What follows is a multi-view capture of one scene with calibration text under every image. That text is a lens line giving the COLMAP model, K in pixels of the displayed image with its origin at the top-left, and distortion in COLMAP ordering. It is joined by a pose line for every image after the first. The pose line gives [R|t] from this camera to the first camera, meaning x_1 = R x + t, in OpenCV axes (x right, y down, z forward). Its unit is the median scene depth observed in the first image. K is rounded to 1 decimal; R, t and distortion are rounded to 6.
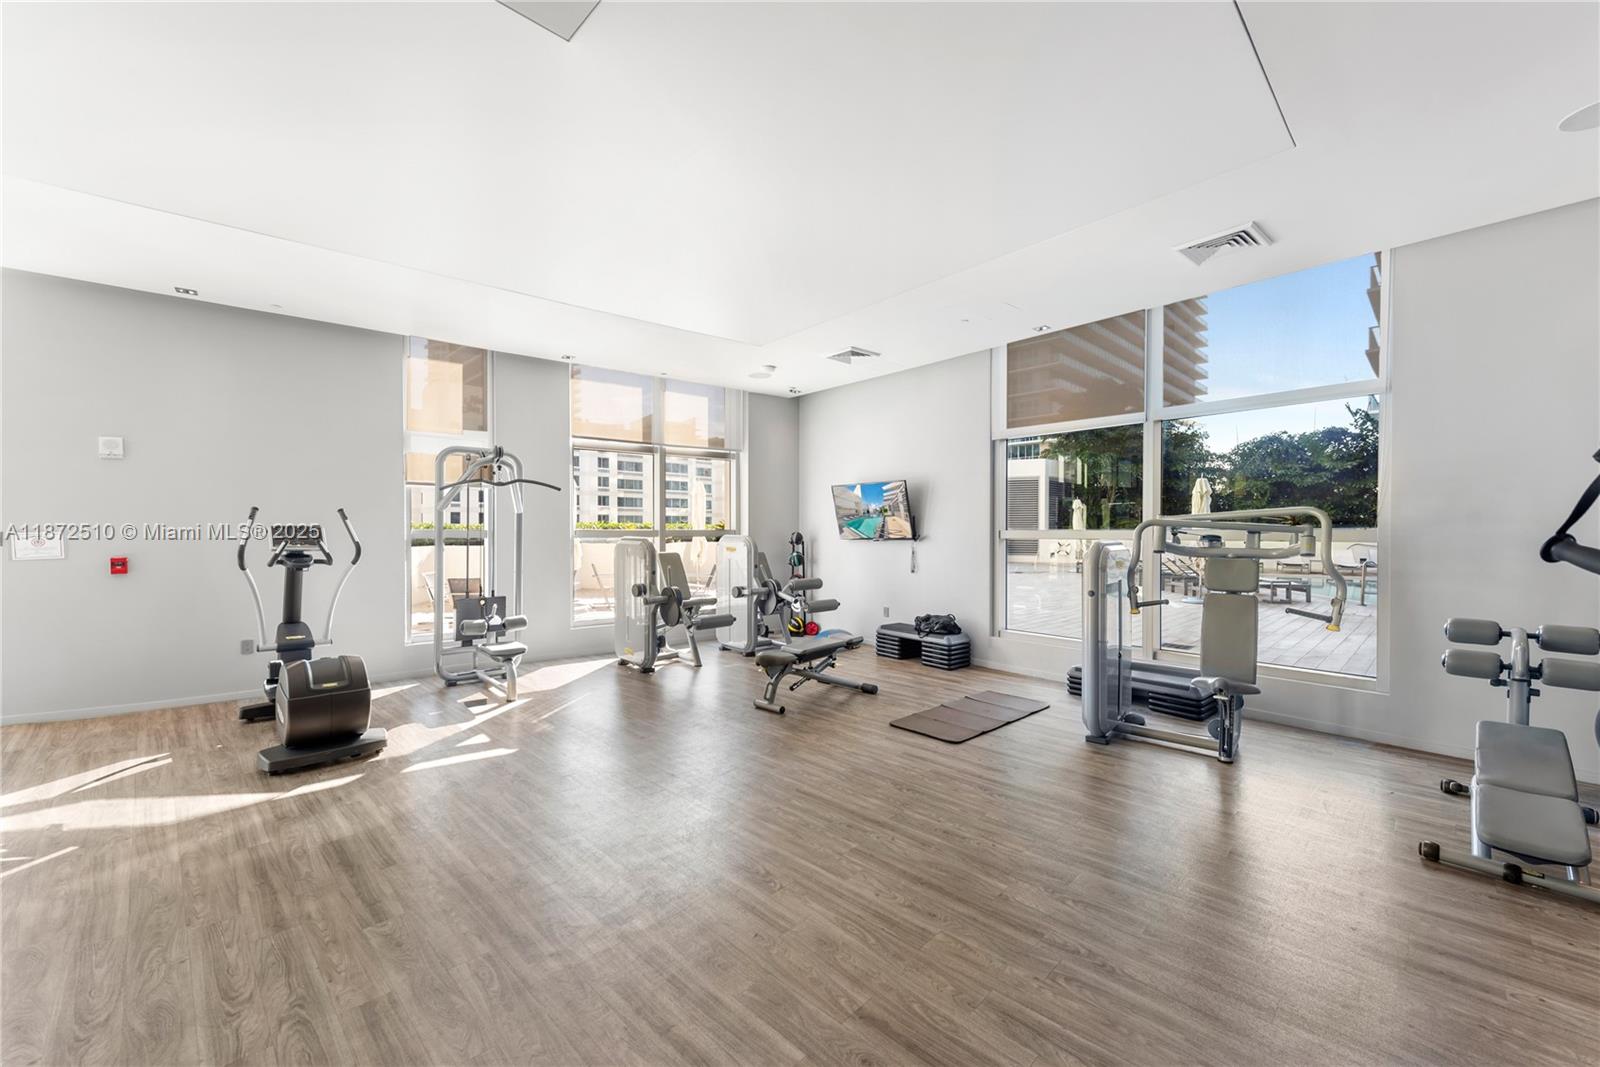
lens RADIAL K [[634.4, 0, 800.0], [0, 634.4, 533.5], [0, 0, 1]] dist [0.001138, -0.003977]
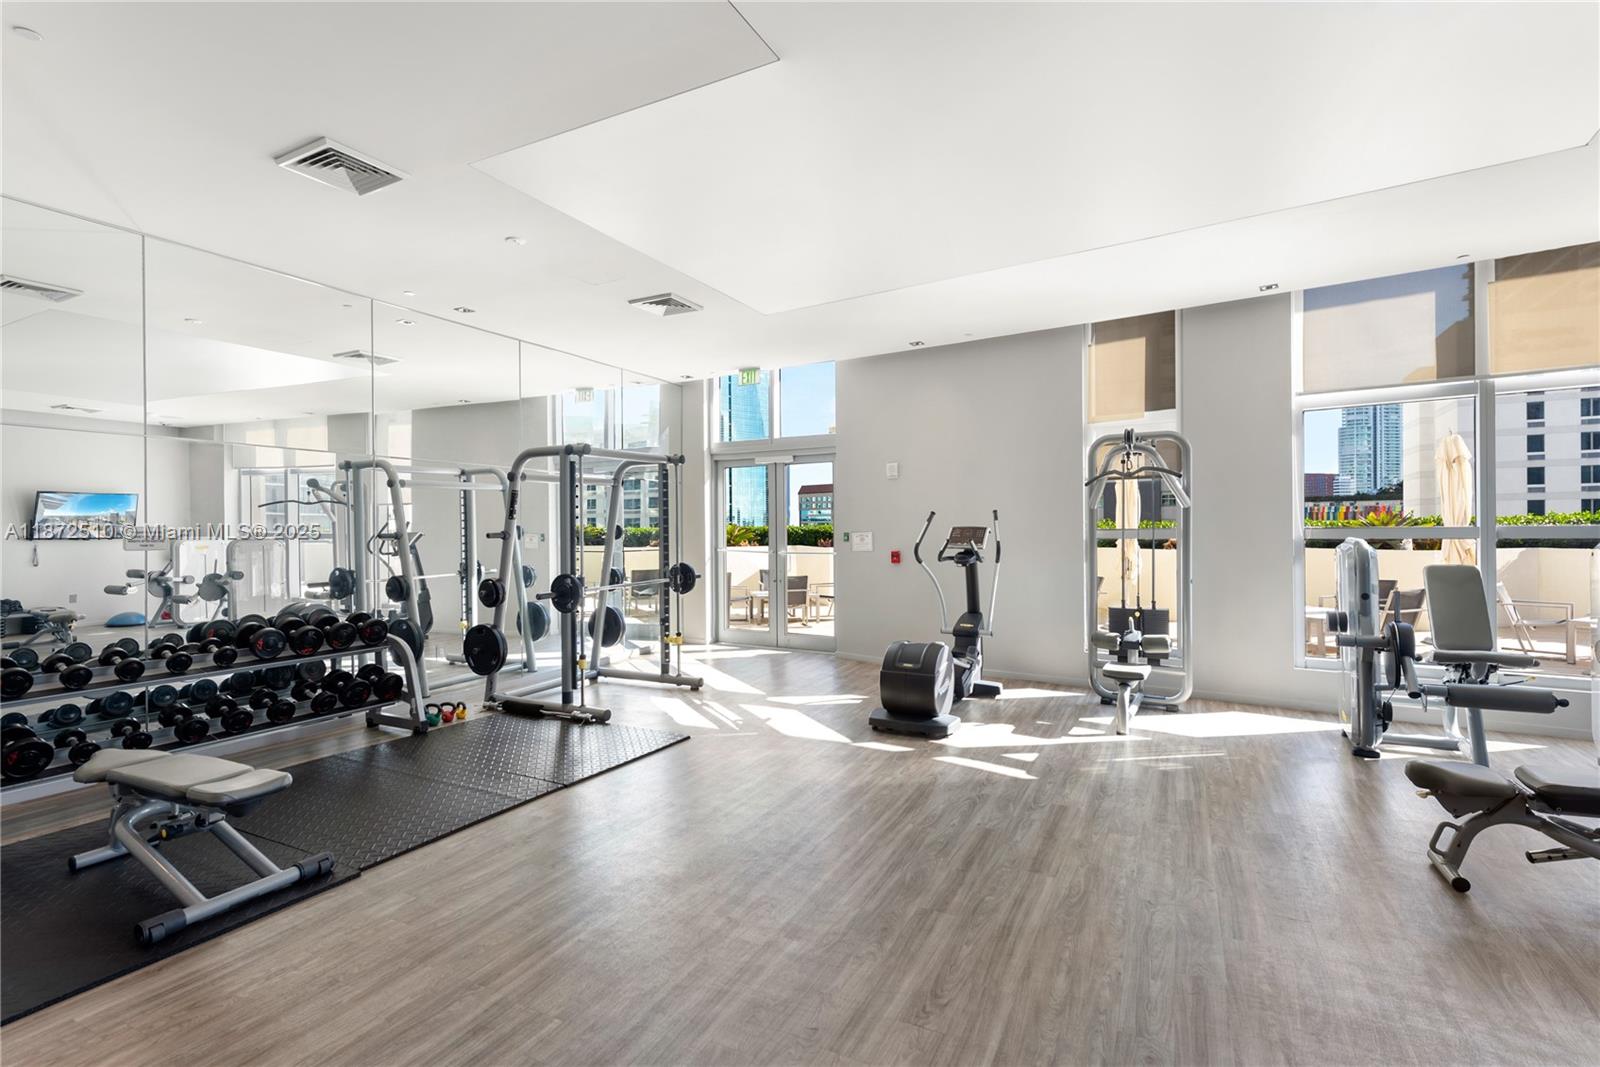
lens RADIAL K [[751.0, 0, 800.0], [0, 751.0, 533.5], [0, 0, 1]] dist [0.017951, -0.000272]
pose [[0.297241, 0.000989, -0.954802, 0.385784], [0.001540, 0.999998, 0.001515, -0.002461], [0.954801, -0.001921, 0.297239, 0.311975]]
